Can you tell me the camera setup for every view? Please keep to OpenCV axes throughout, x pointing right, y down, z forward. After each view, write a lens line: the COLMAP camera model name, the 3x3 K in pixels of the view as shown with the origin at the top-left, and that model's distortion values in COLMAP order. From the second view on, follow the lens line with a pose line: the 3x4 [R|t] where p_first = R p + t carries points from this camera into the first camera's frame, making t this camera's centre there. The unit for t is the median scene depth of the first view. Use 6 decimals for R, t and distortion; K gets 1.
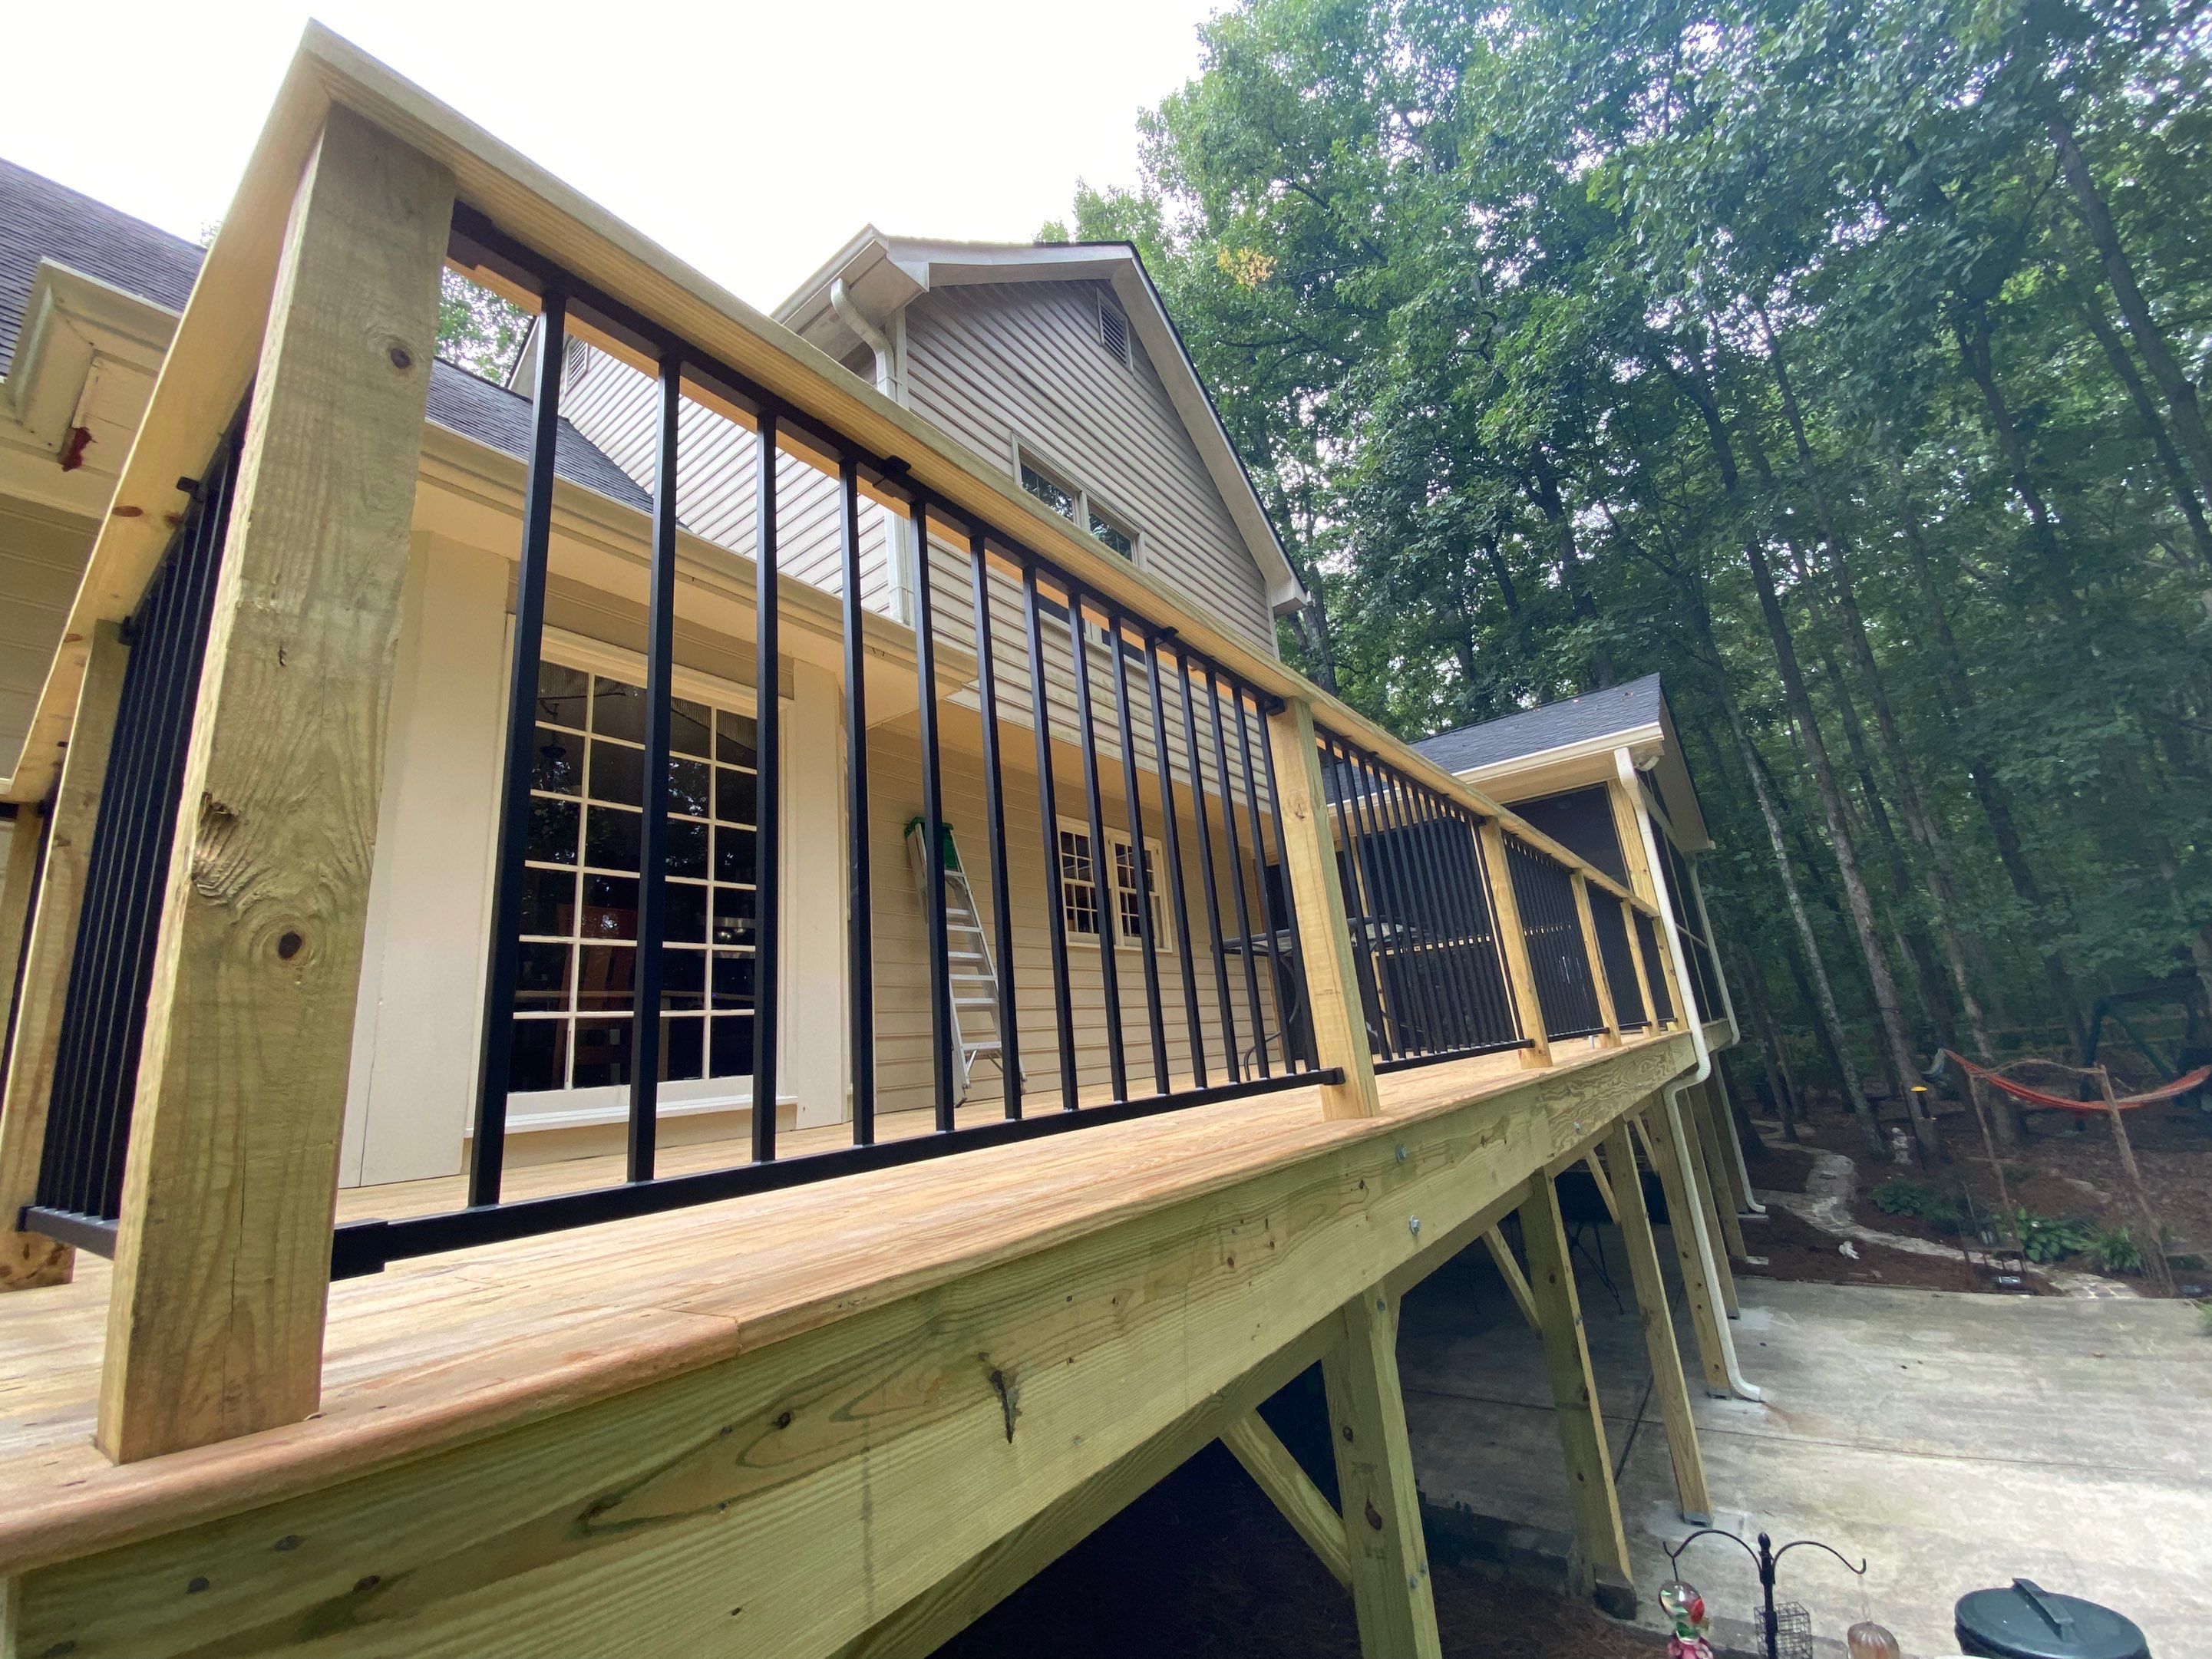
lens RADIAL K [[900.9, 0, 1101.3], [0, 900.9, 840.2], [0, 0, 1]] dist [0.001980, -0.011801]
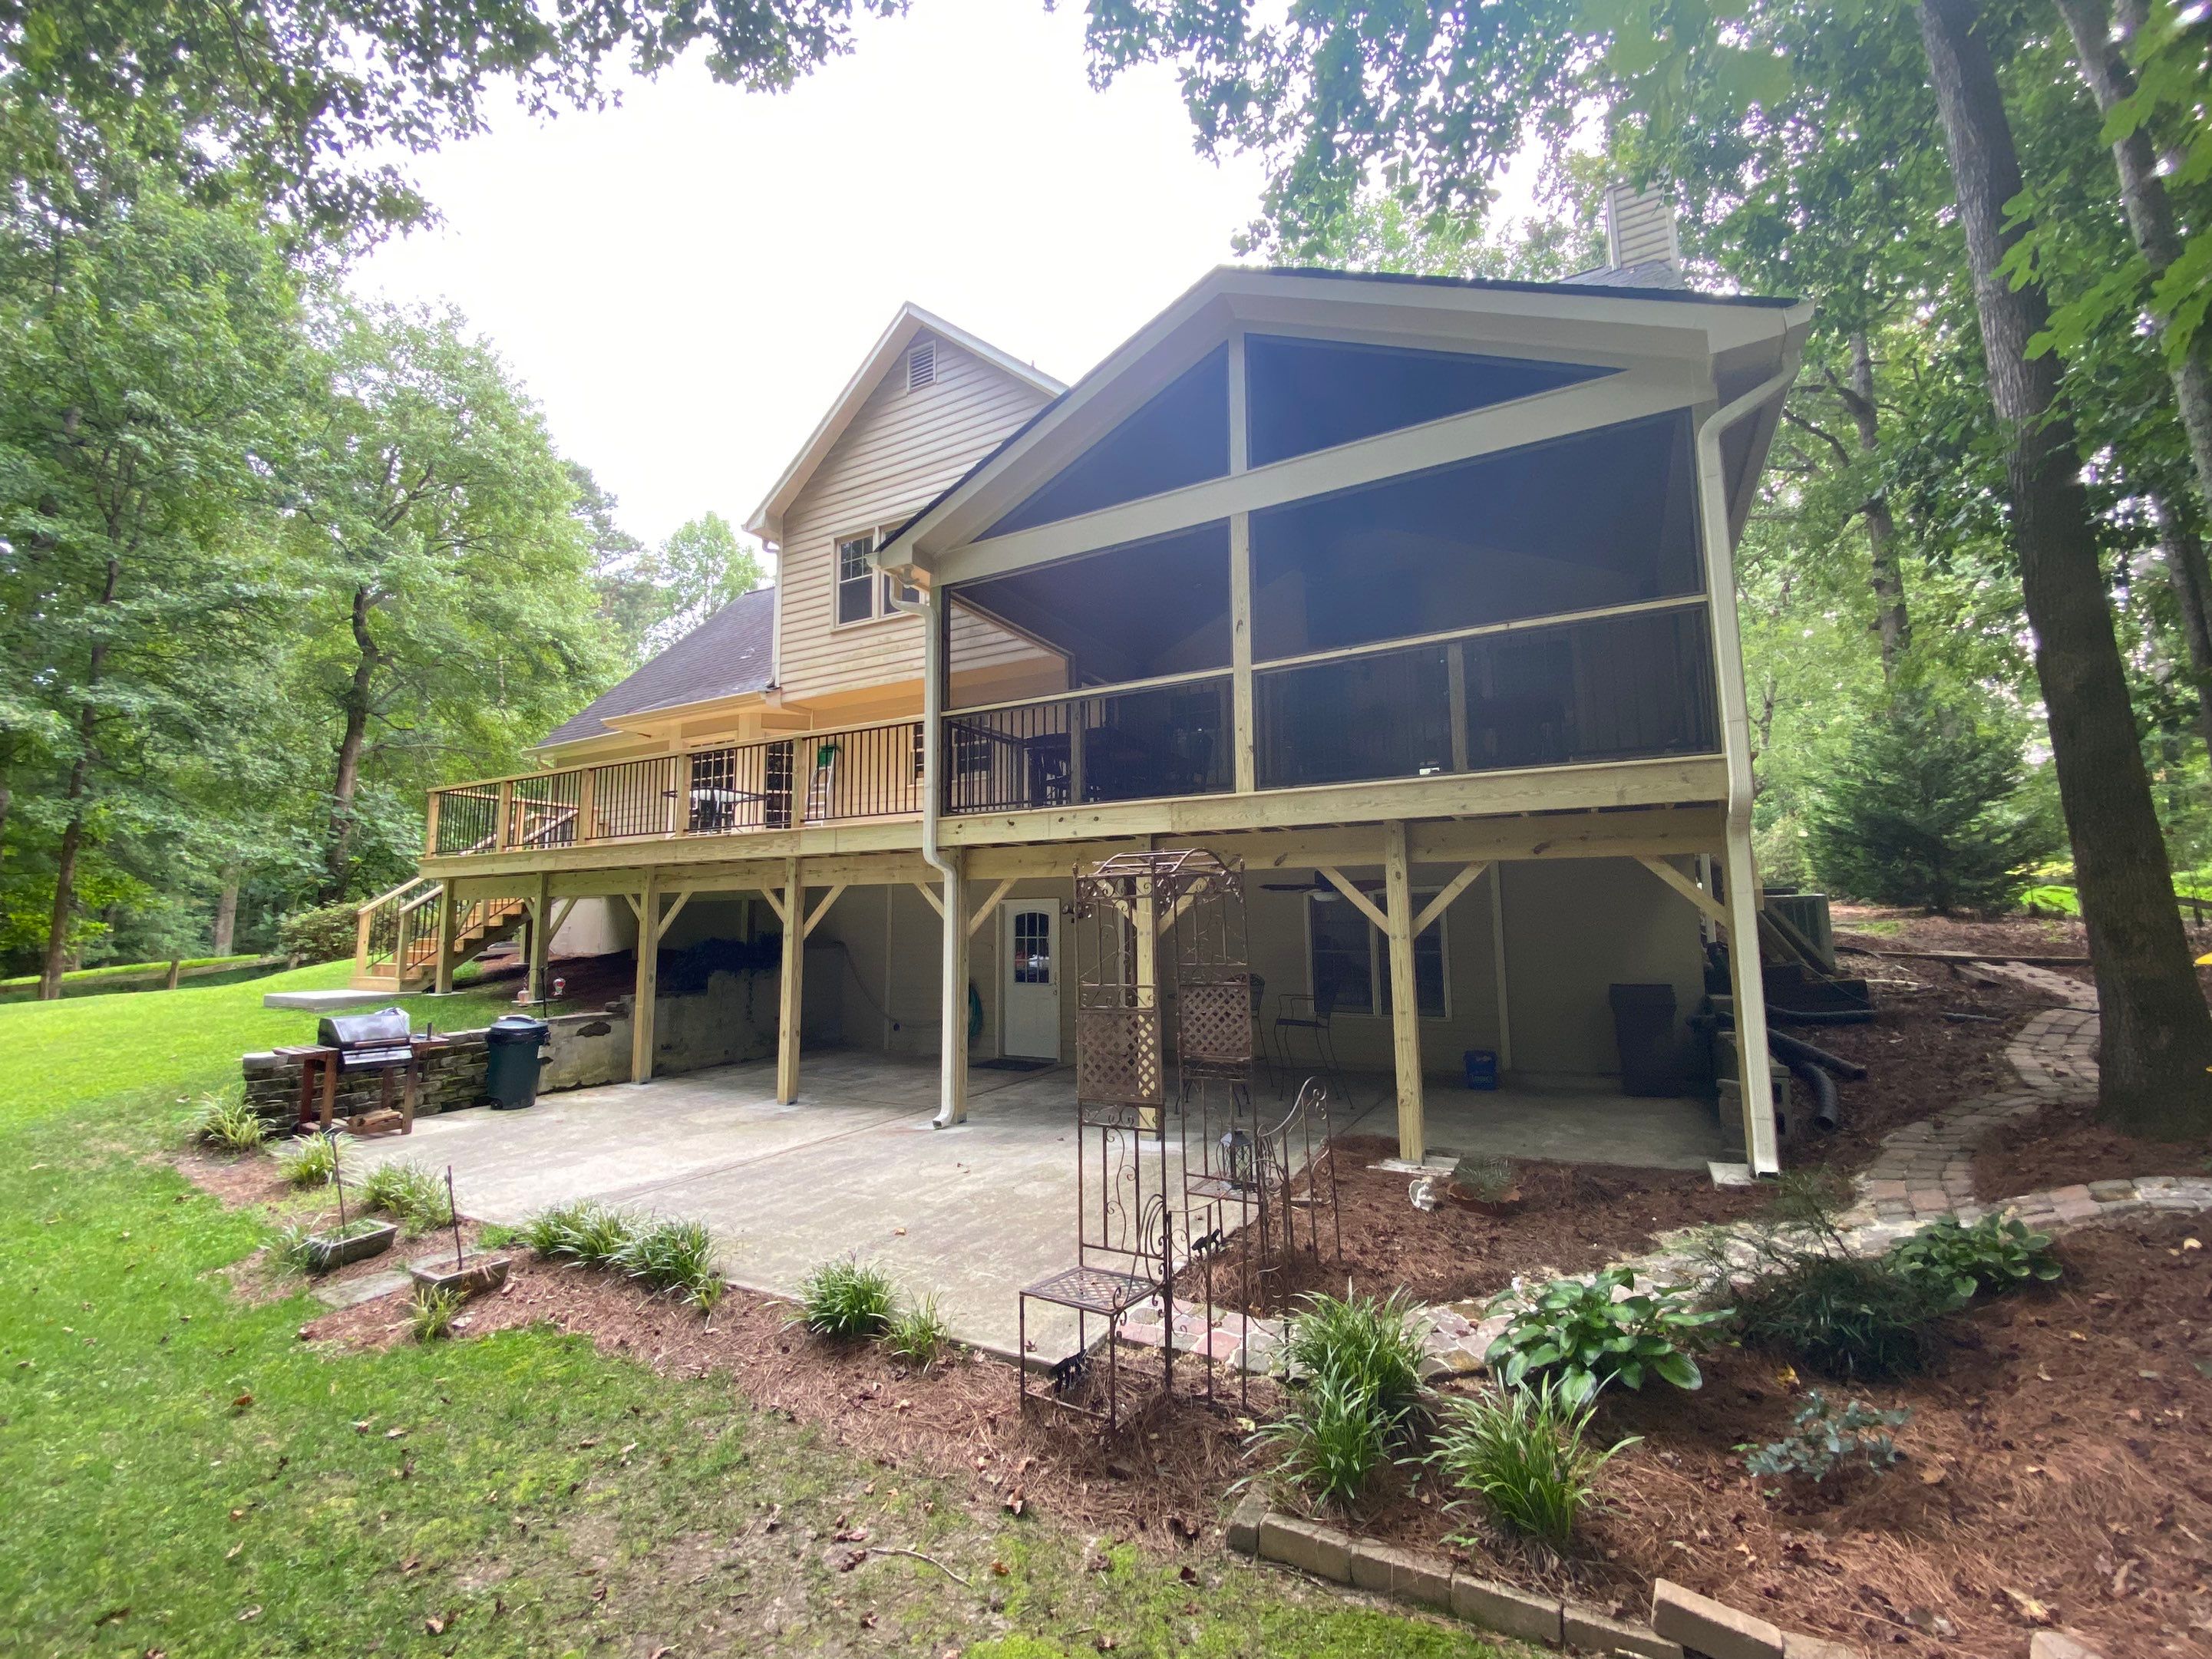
lens RADIAL K [[900.9, 0, 1097.0], [0, 900.9, 835.7], [0, 0, 1]] dist [0.001980, -0.011801]
pose [[0.140322, -0.006122, -0.990087, 2.090874], [0.239700, 0.970444, 0.027972, 0.304418], [0.960653, -0.241249, 0.137642, 1.234907]]
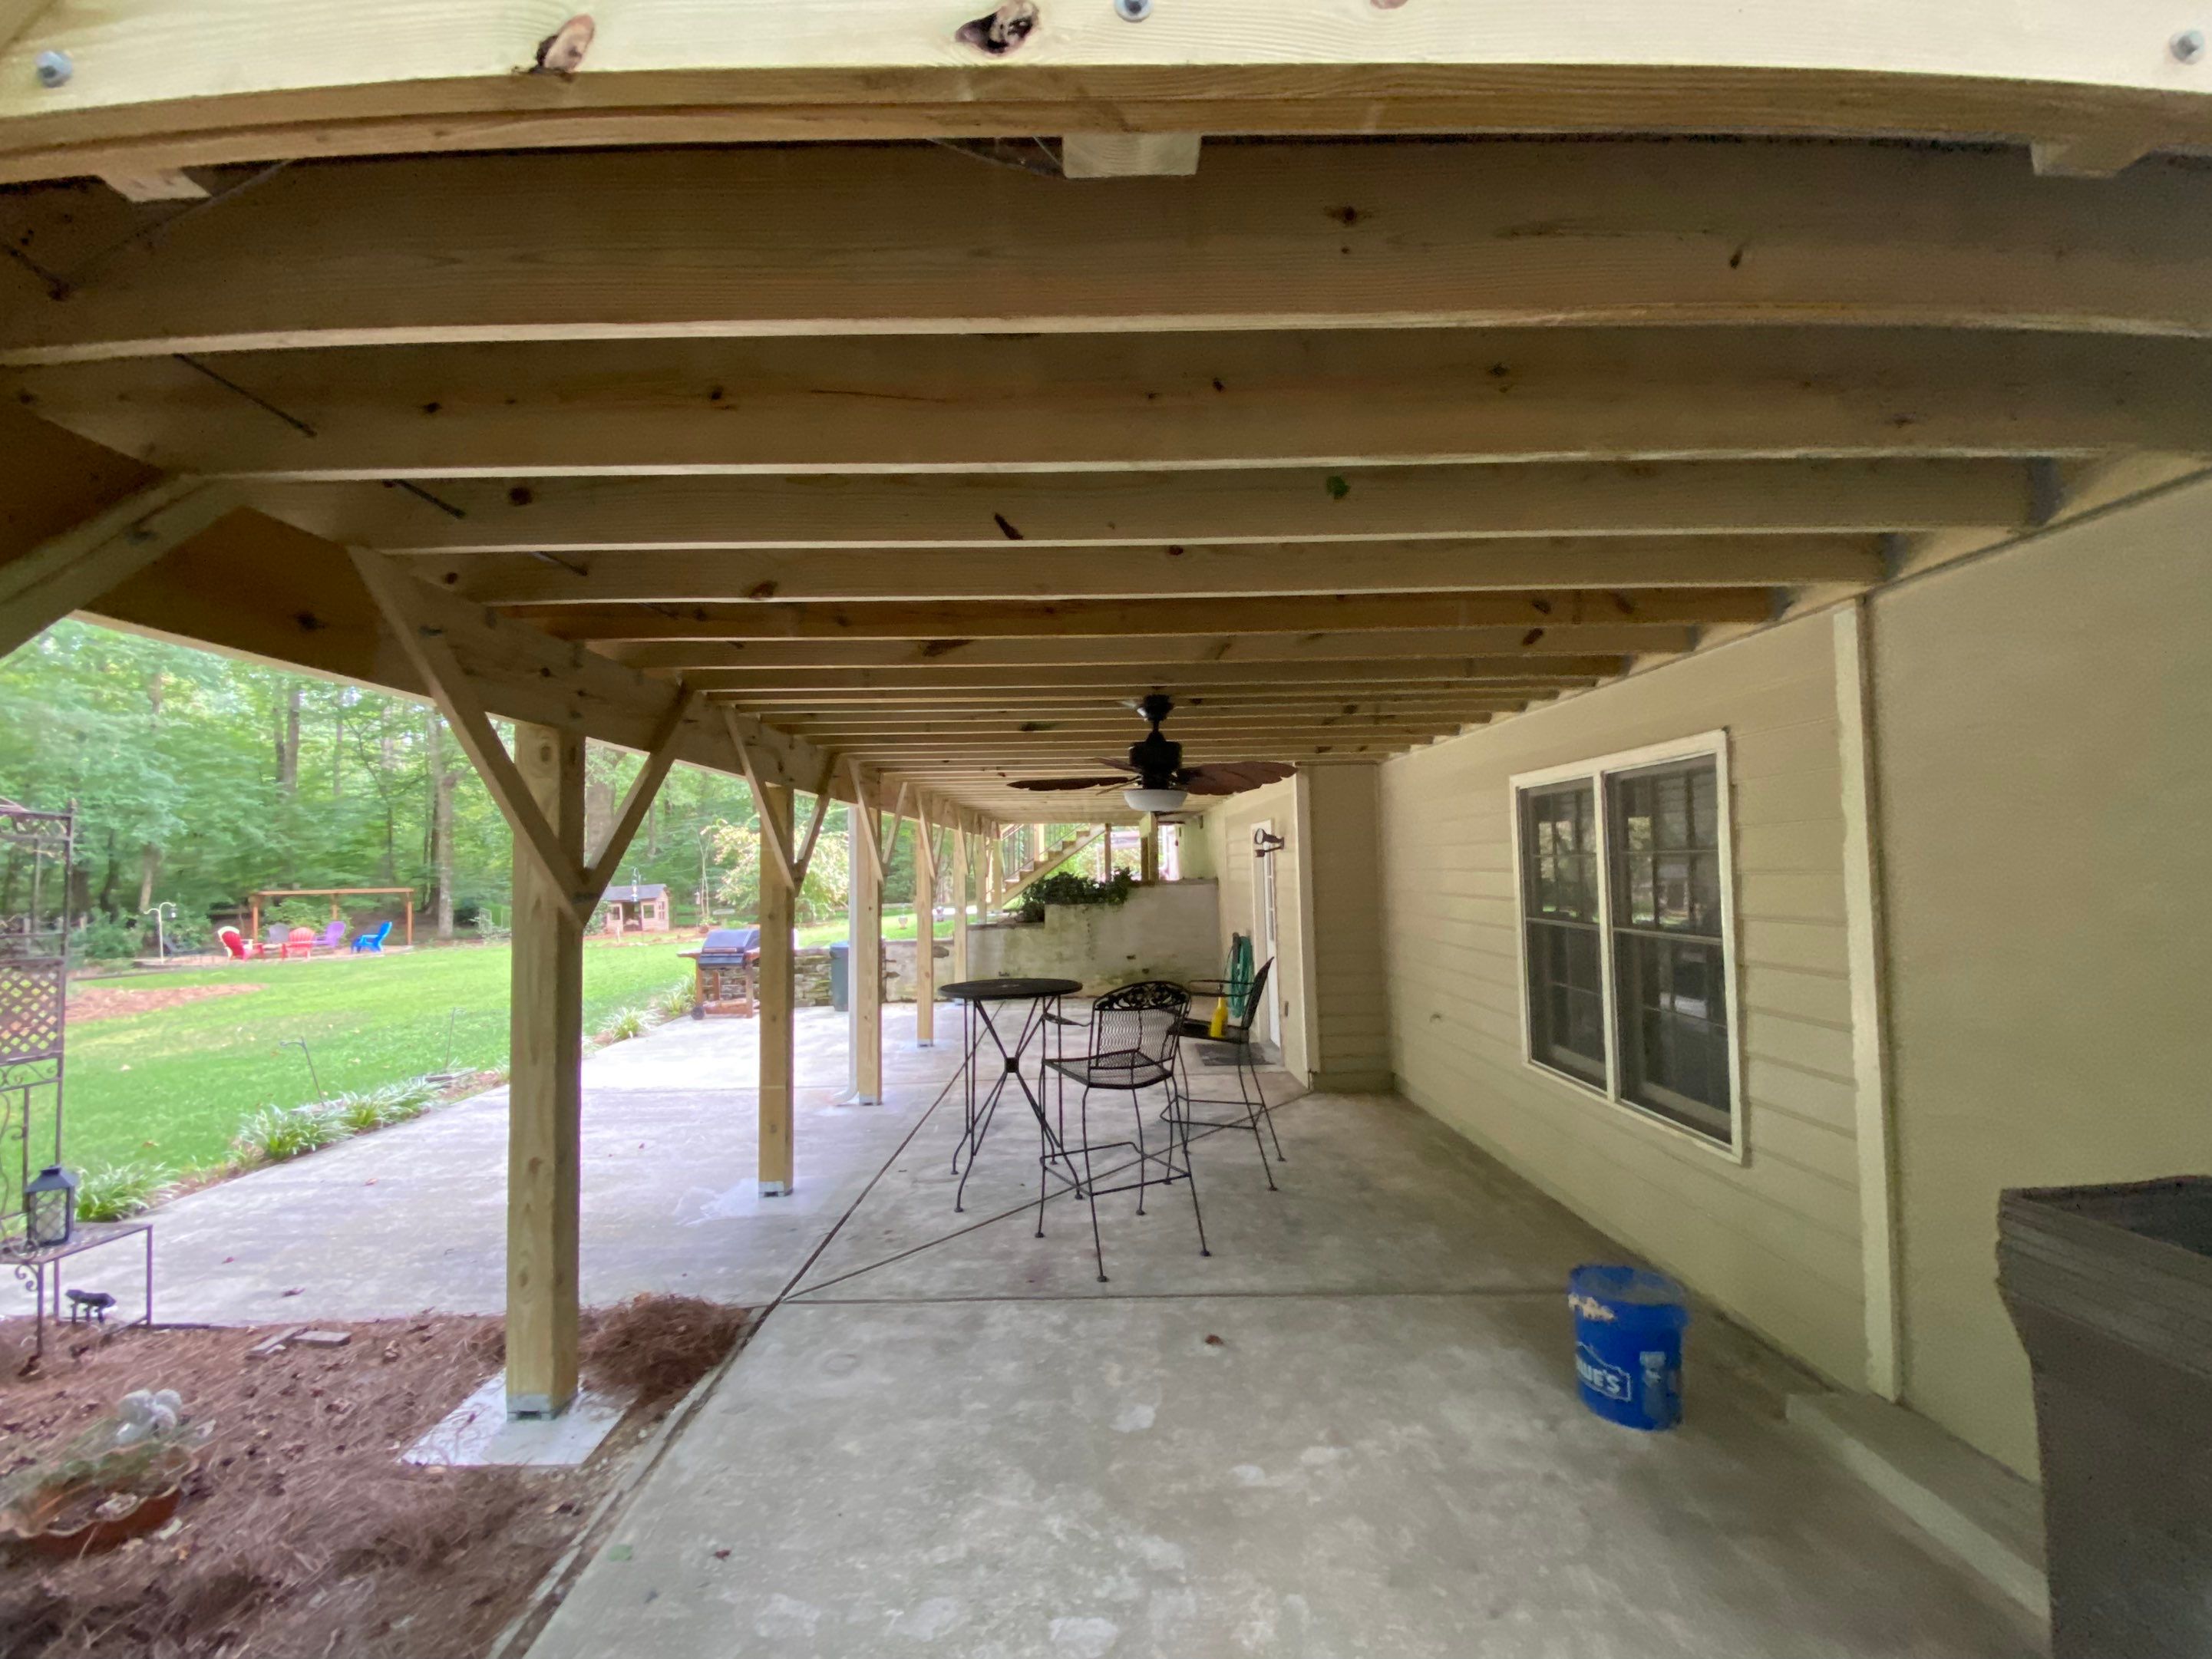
lens RADIAL K [[900.9, 0, 1099.6], [0, 900.9, 814.2], [0, 0, 1]] dist [0.001980, -0.011801]
pose [[-0.787106, 0.079052, -0.611731, 1.189293], [0.243222, 0.951173, -0.190034, 0.635105], [0.566840, -0.298363, -0.767901, 2.195353]]
